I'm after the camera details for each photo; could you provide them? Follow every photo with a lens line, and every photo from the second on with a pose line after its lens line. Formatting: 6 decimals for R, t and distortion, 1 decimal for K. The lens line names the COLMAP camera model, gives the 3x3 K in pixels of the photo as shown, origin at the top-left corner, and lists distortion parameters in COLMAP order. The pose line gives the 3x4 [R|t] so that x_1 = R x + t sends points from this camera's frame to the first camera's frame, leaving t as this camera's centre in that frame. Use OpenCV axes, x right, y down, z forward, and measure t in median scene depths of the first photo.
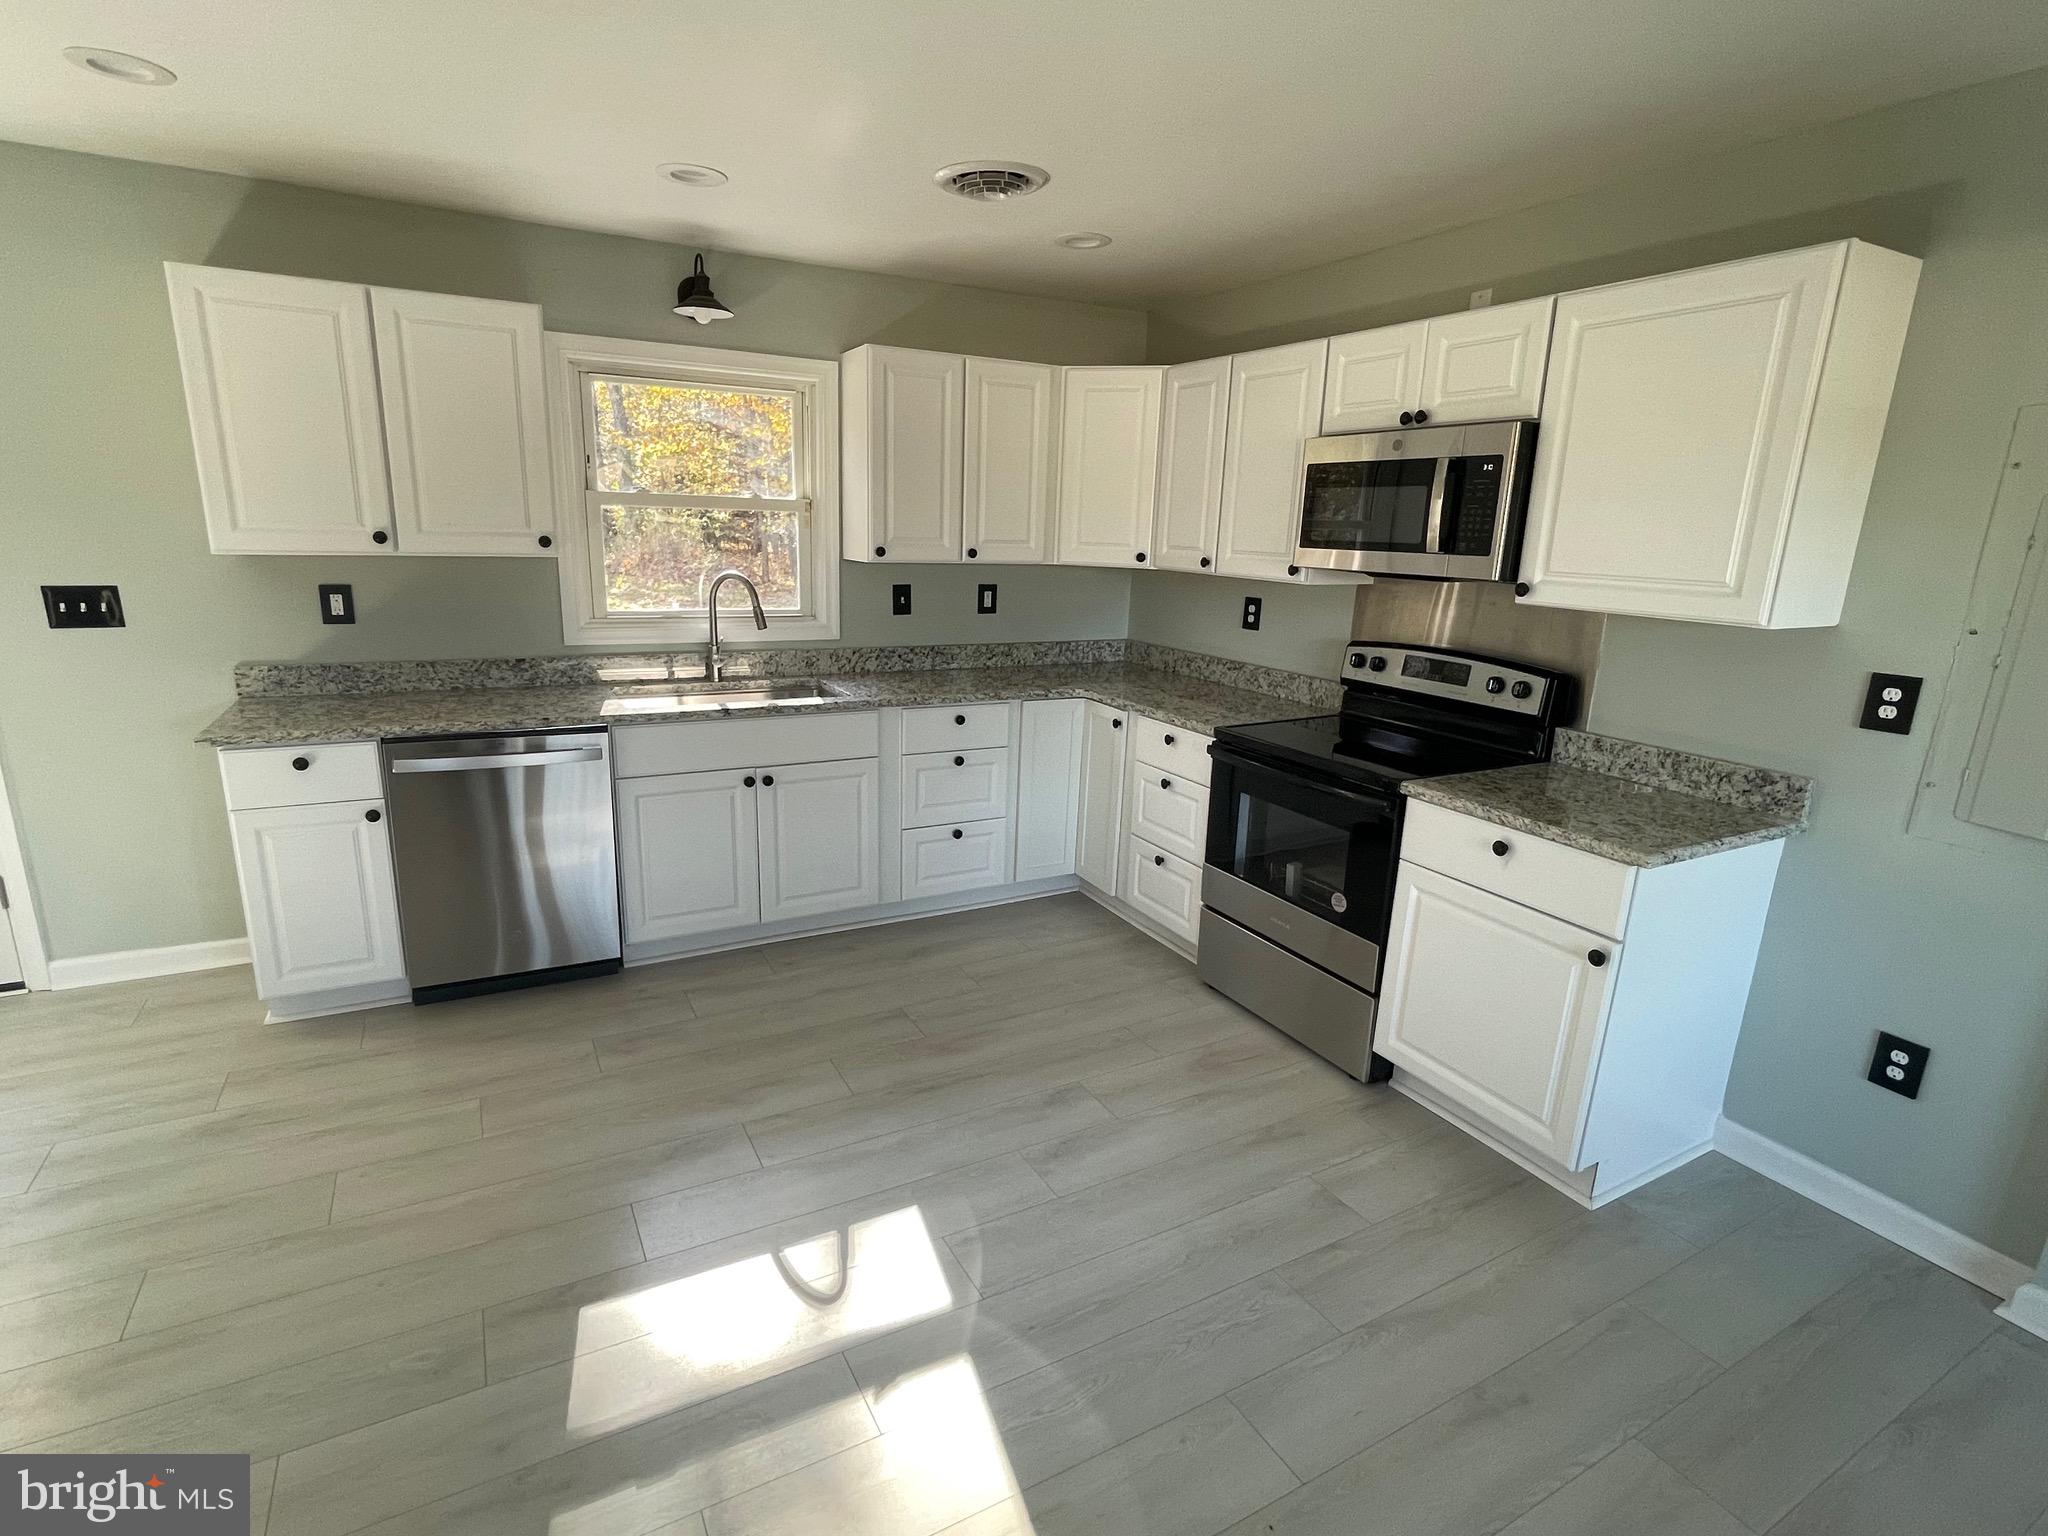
lens RADIAL K [[995.6, 0, 1013.4], [0, 995.6, 776.7], [0, 0, 1]] dist [0.001438, -0.000741]
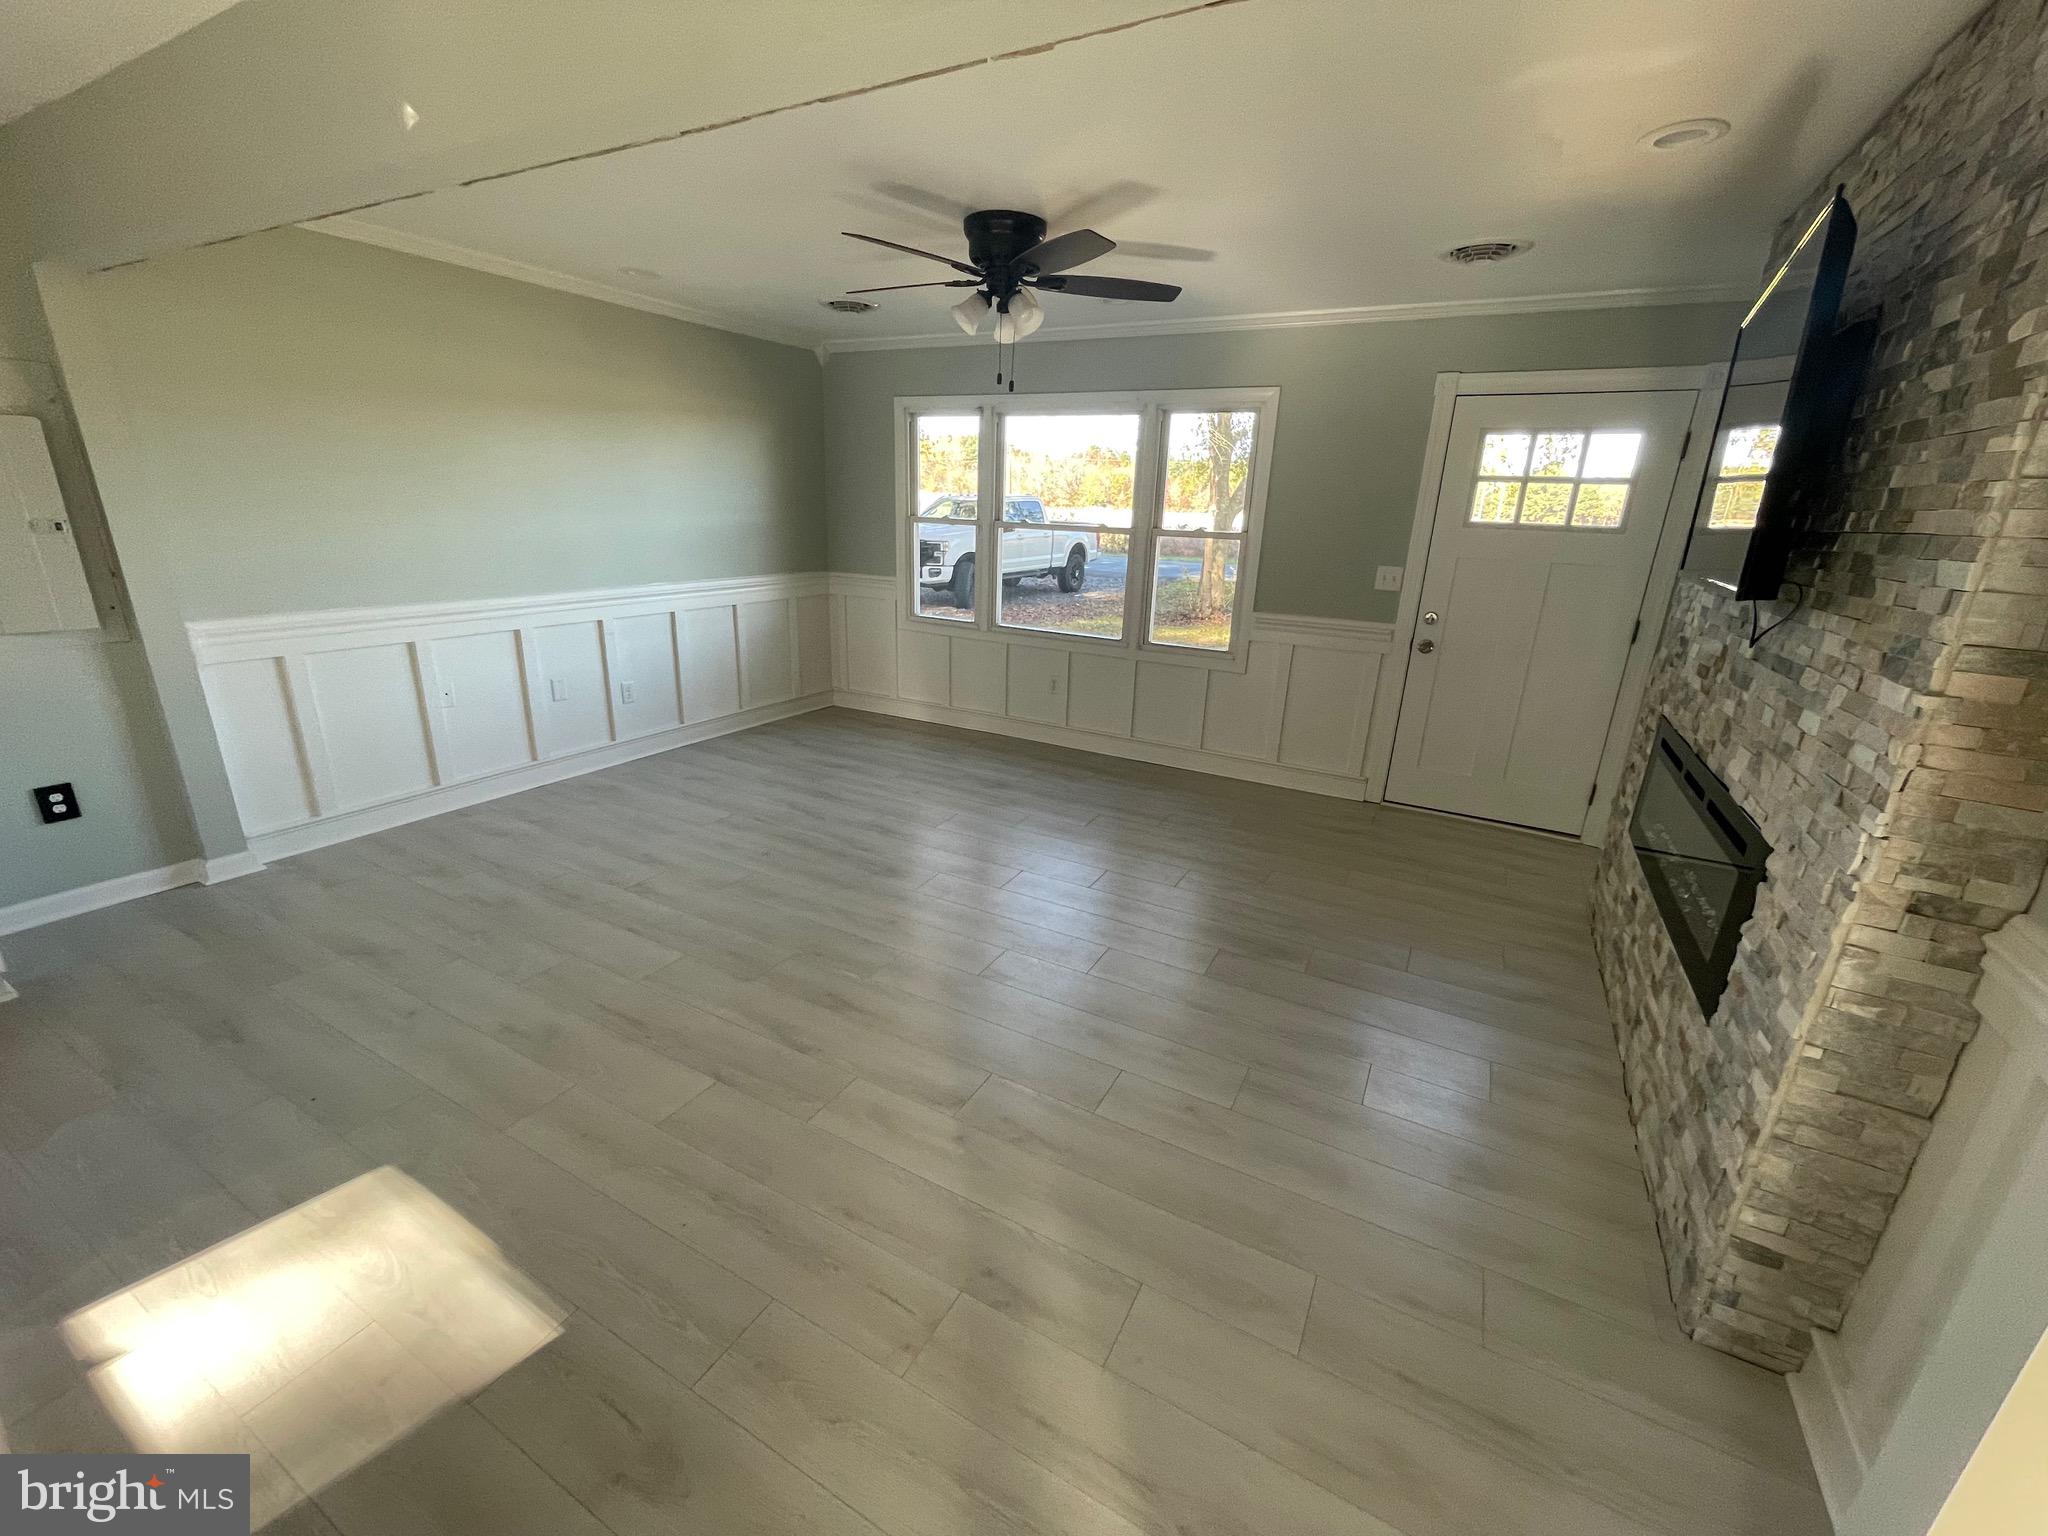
lens RADIAL K [[835.0, 0, 1013.9], [0, 835.0, 774.2], [0, 0, 1]] dist [-0.000013, 0.000614]
pose [[-0.533893, -0.309648, 0.786814, -0.635665], [0.160959, 0.876300, 0.454083, -0.067226], [-0.830091, 0.369076, -0.418010, 0.222460]]
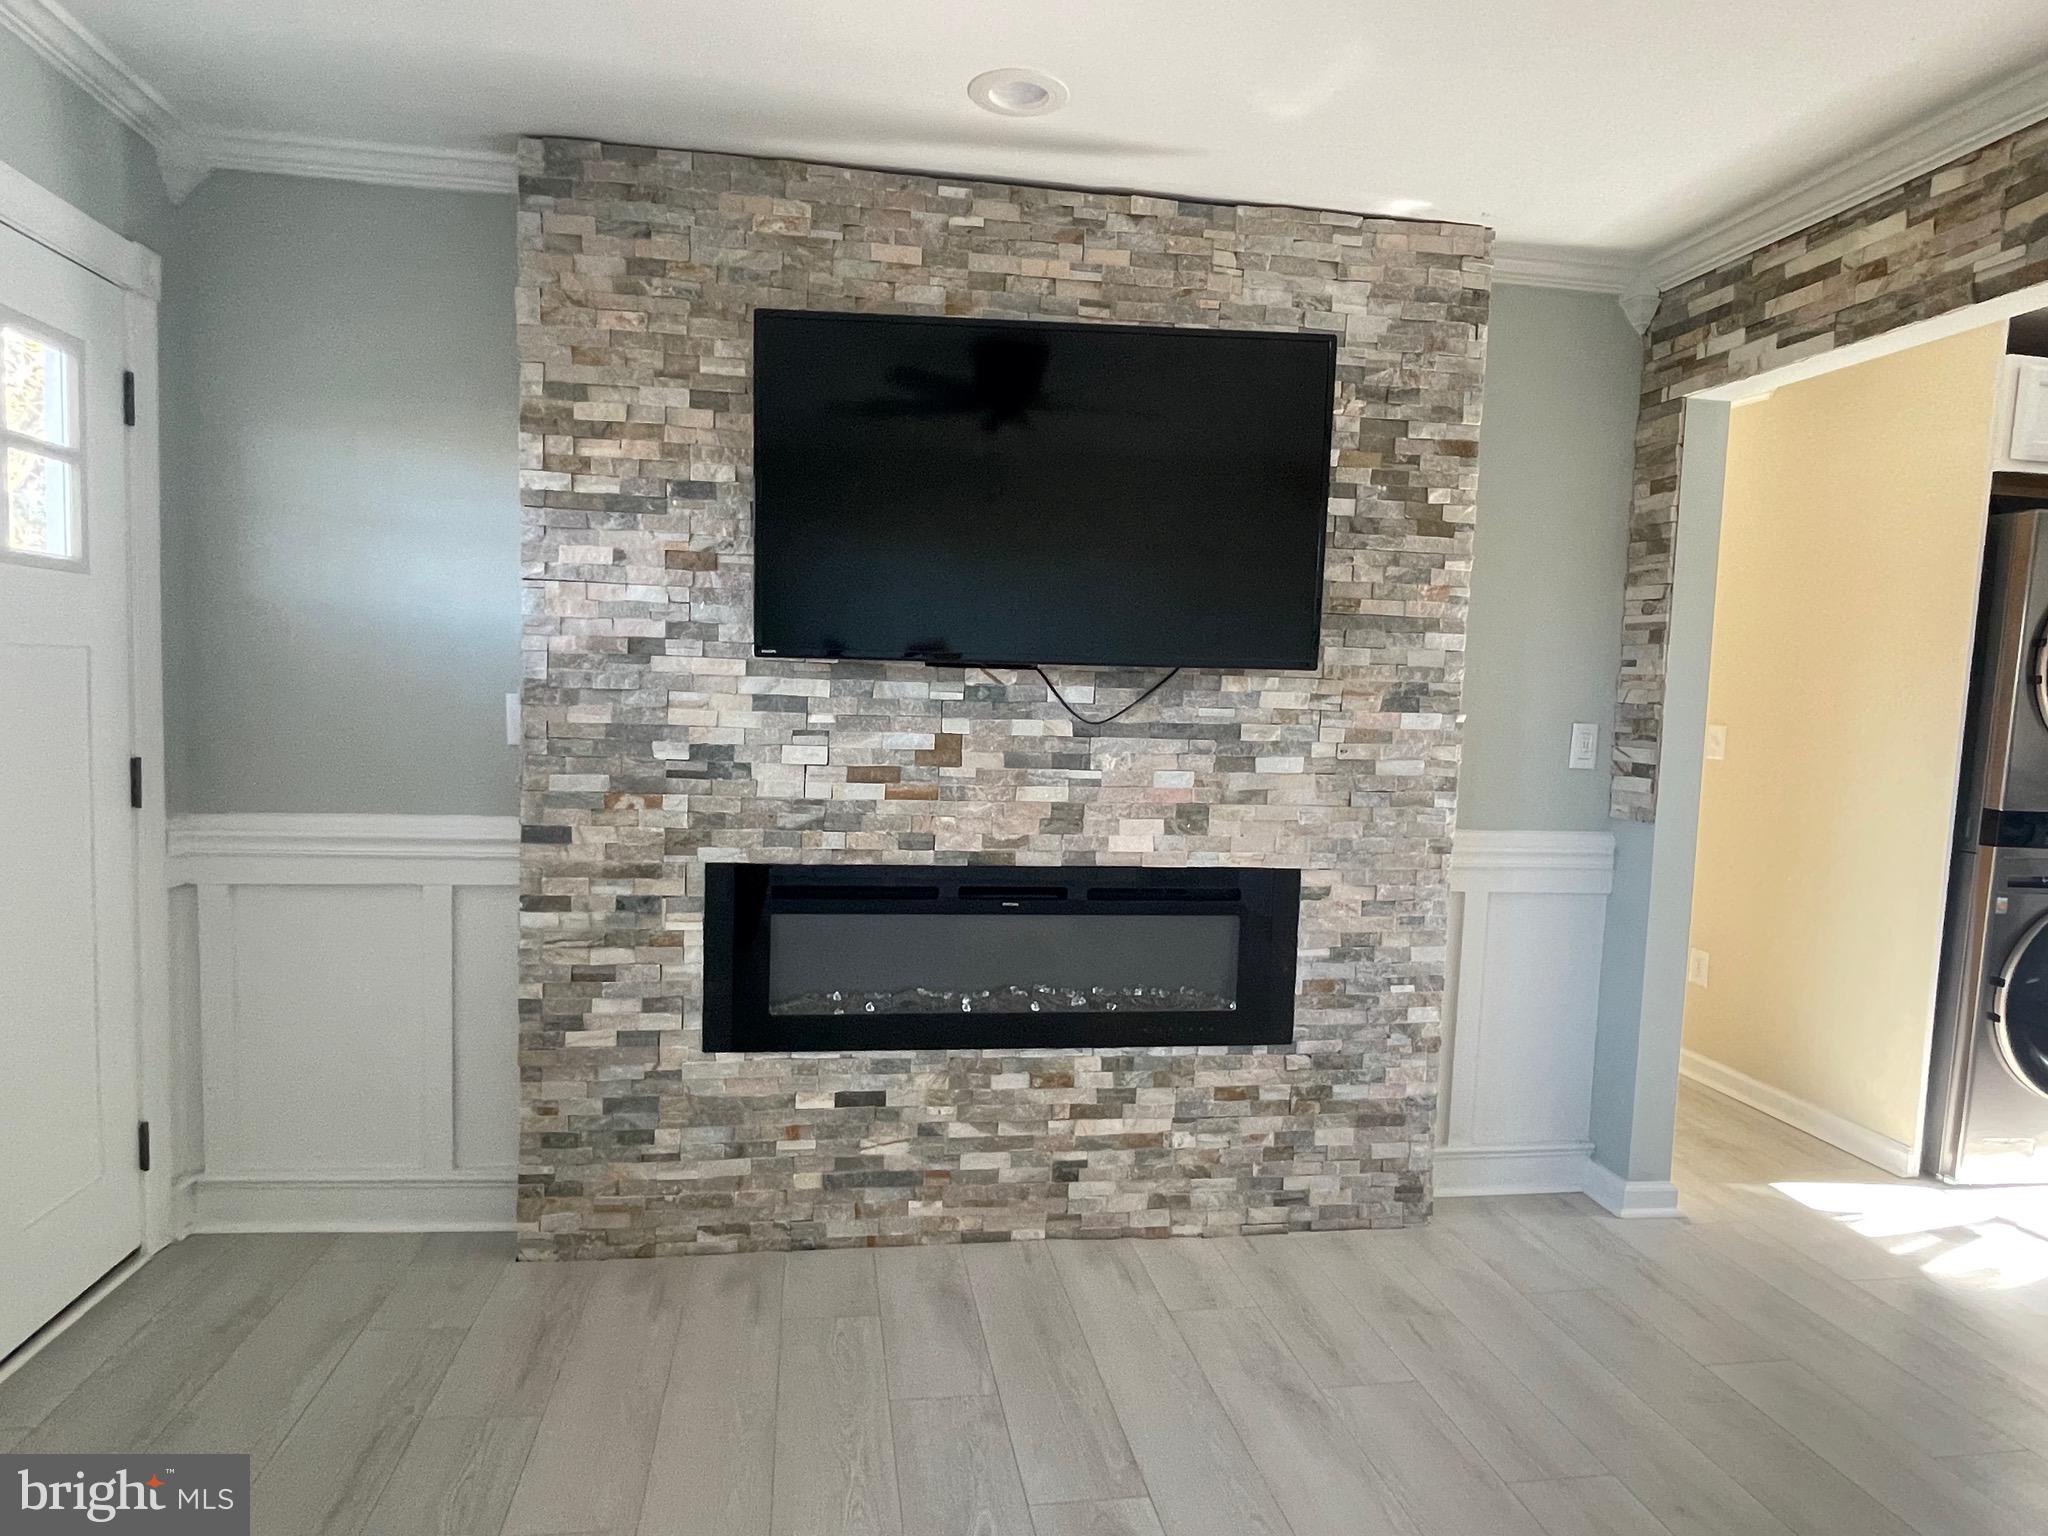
lens RADIAL K [[1194.8, 0, 1006.0], [0, 1194.8, 777.5], [0, 0, 1]] dist [0.000042, -0.003072]
pose [[-0.333545, 0.036140, -0.942041, 0.461182], [-0.280235, 0.950295, 0.135678, 0.173404], [0.900120, 0.309247, -0.306838, -0.344657]]
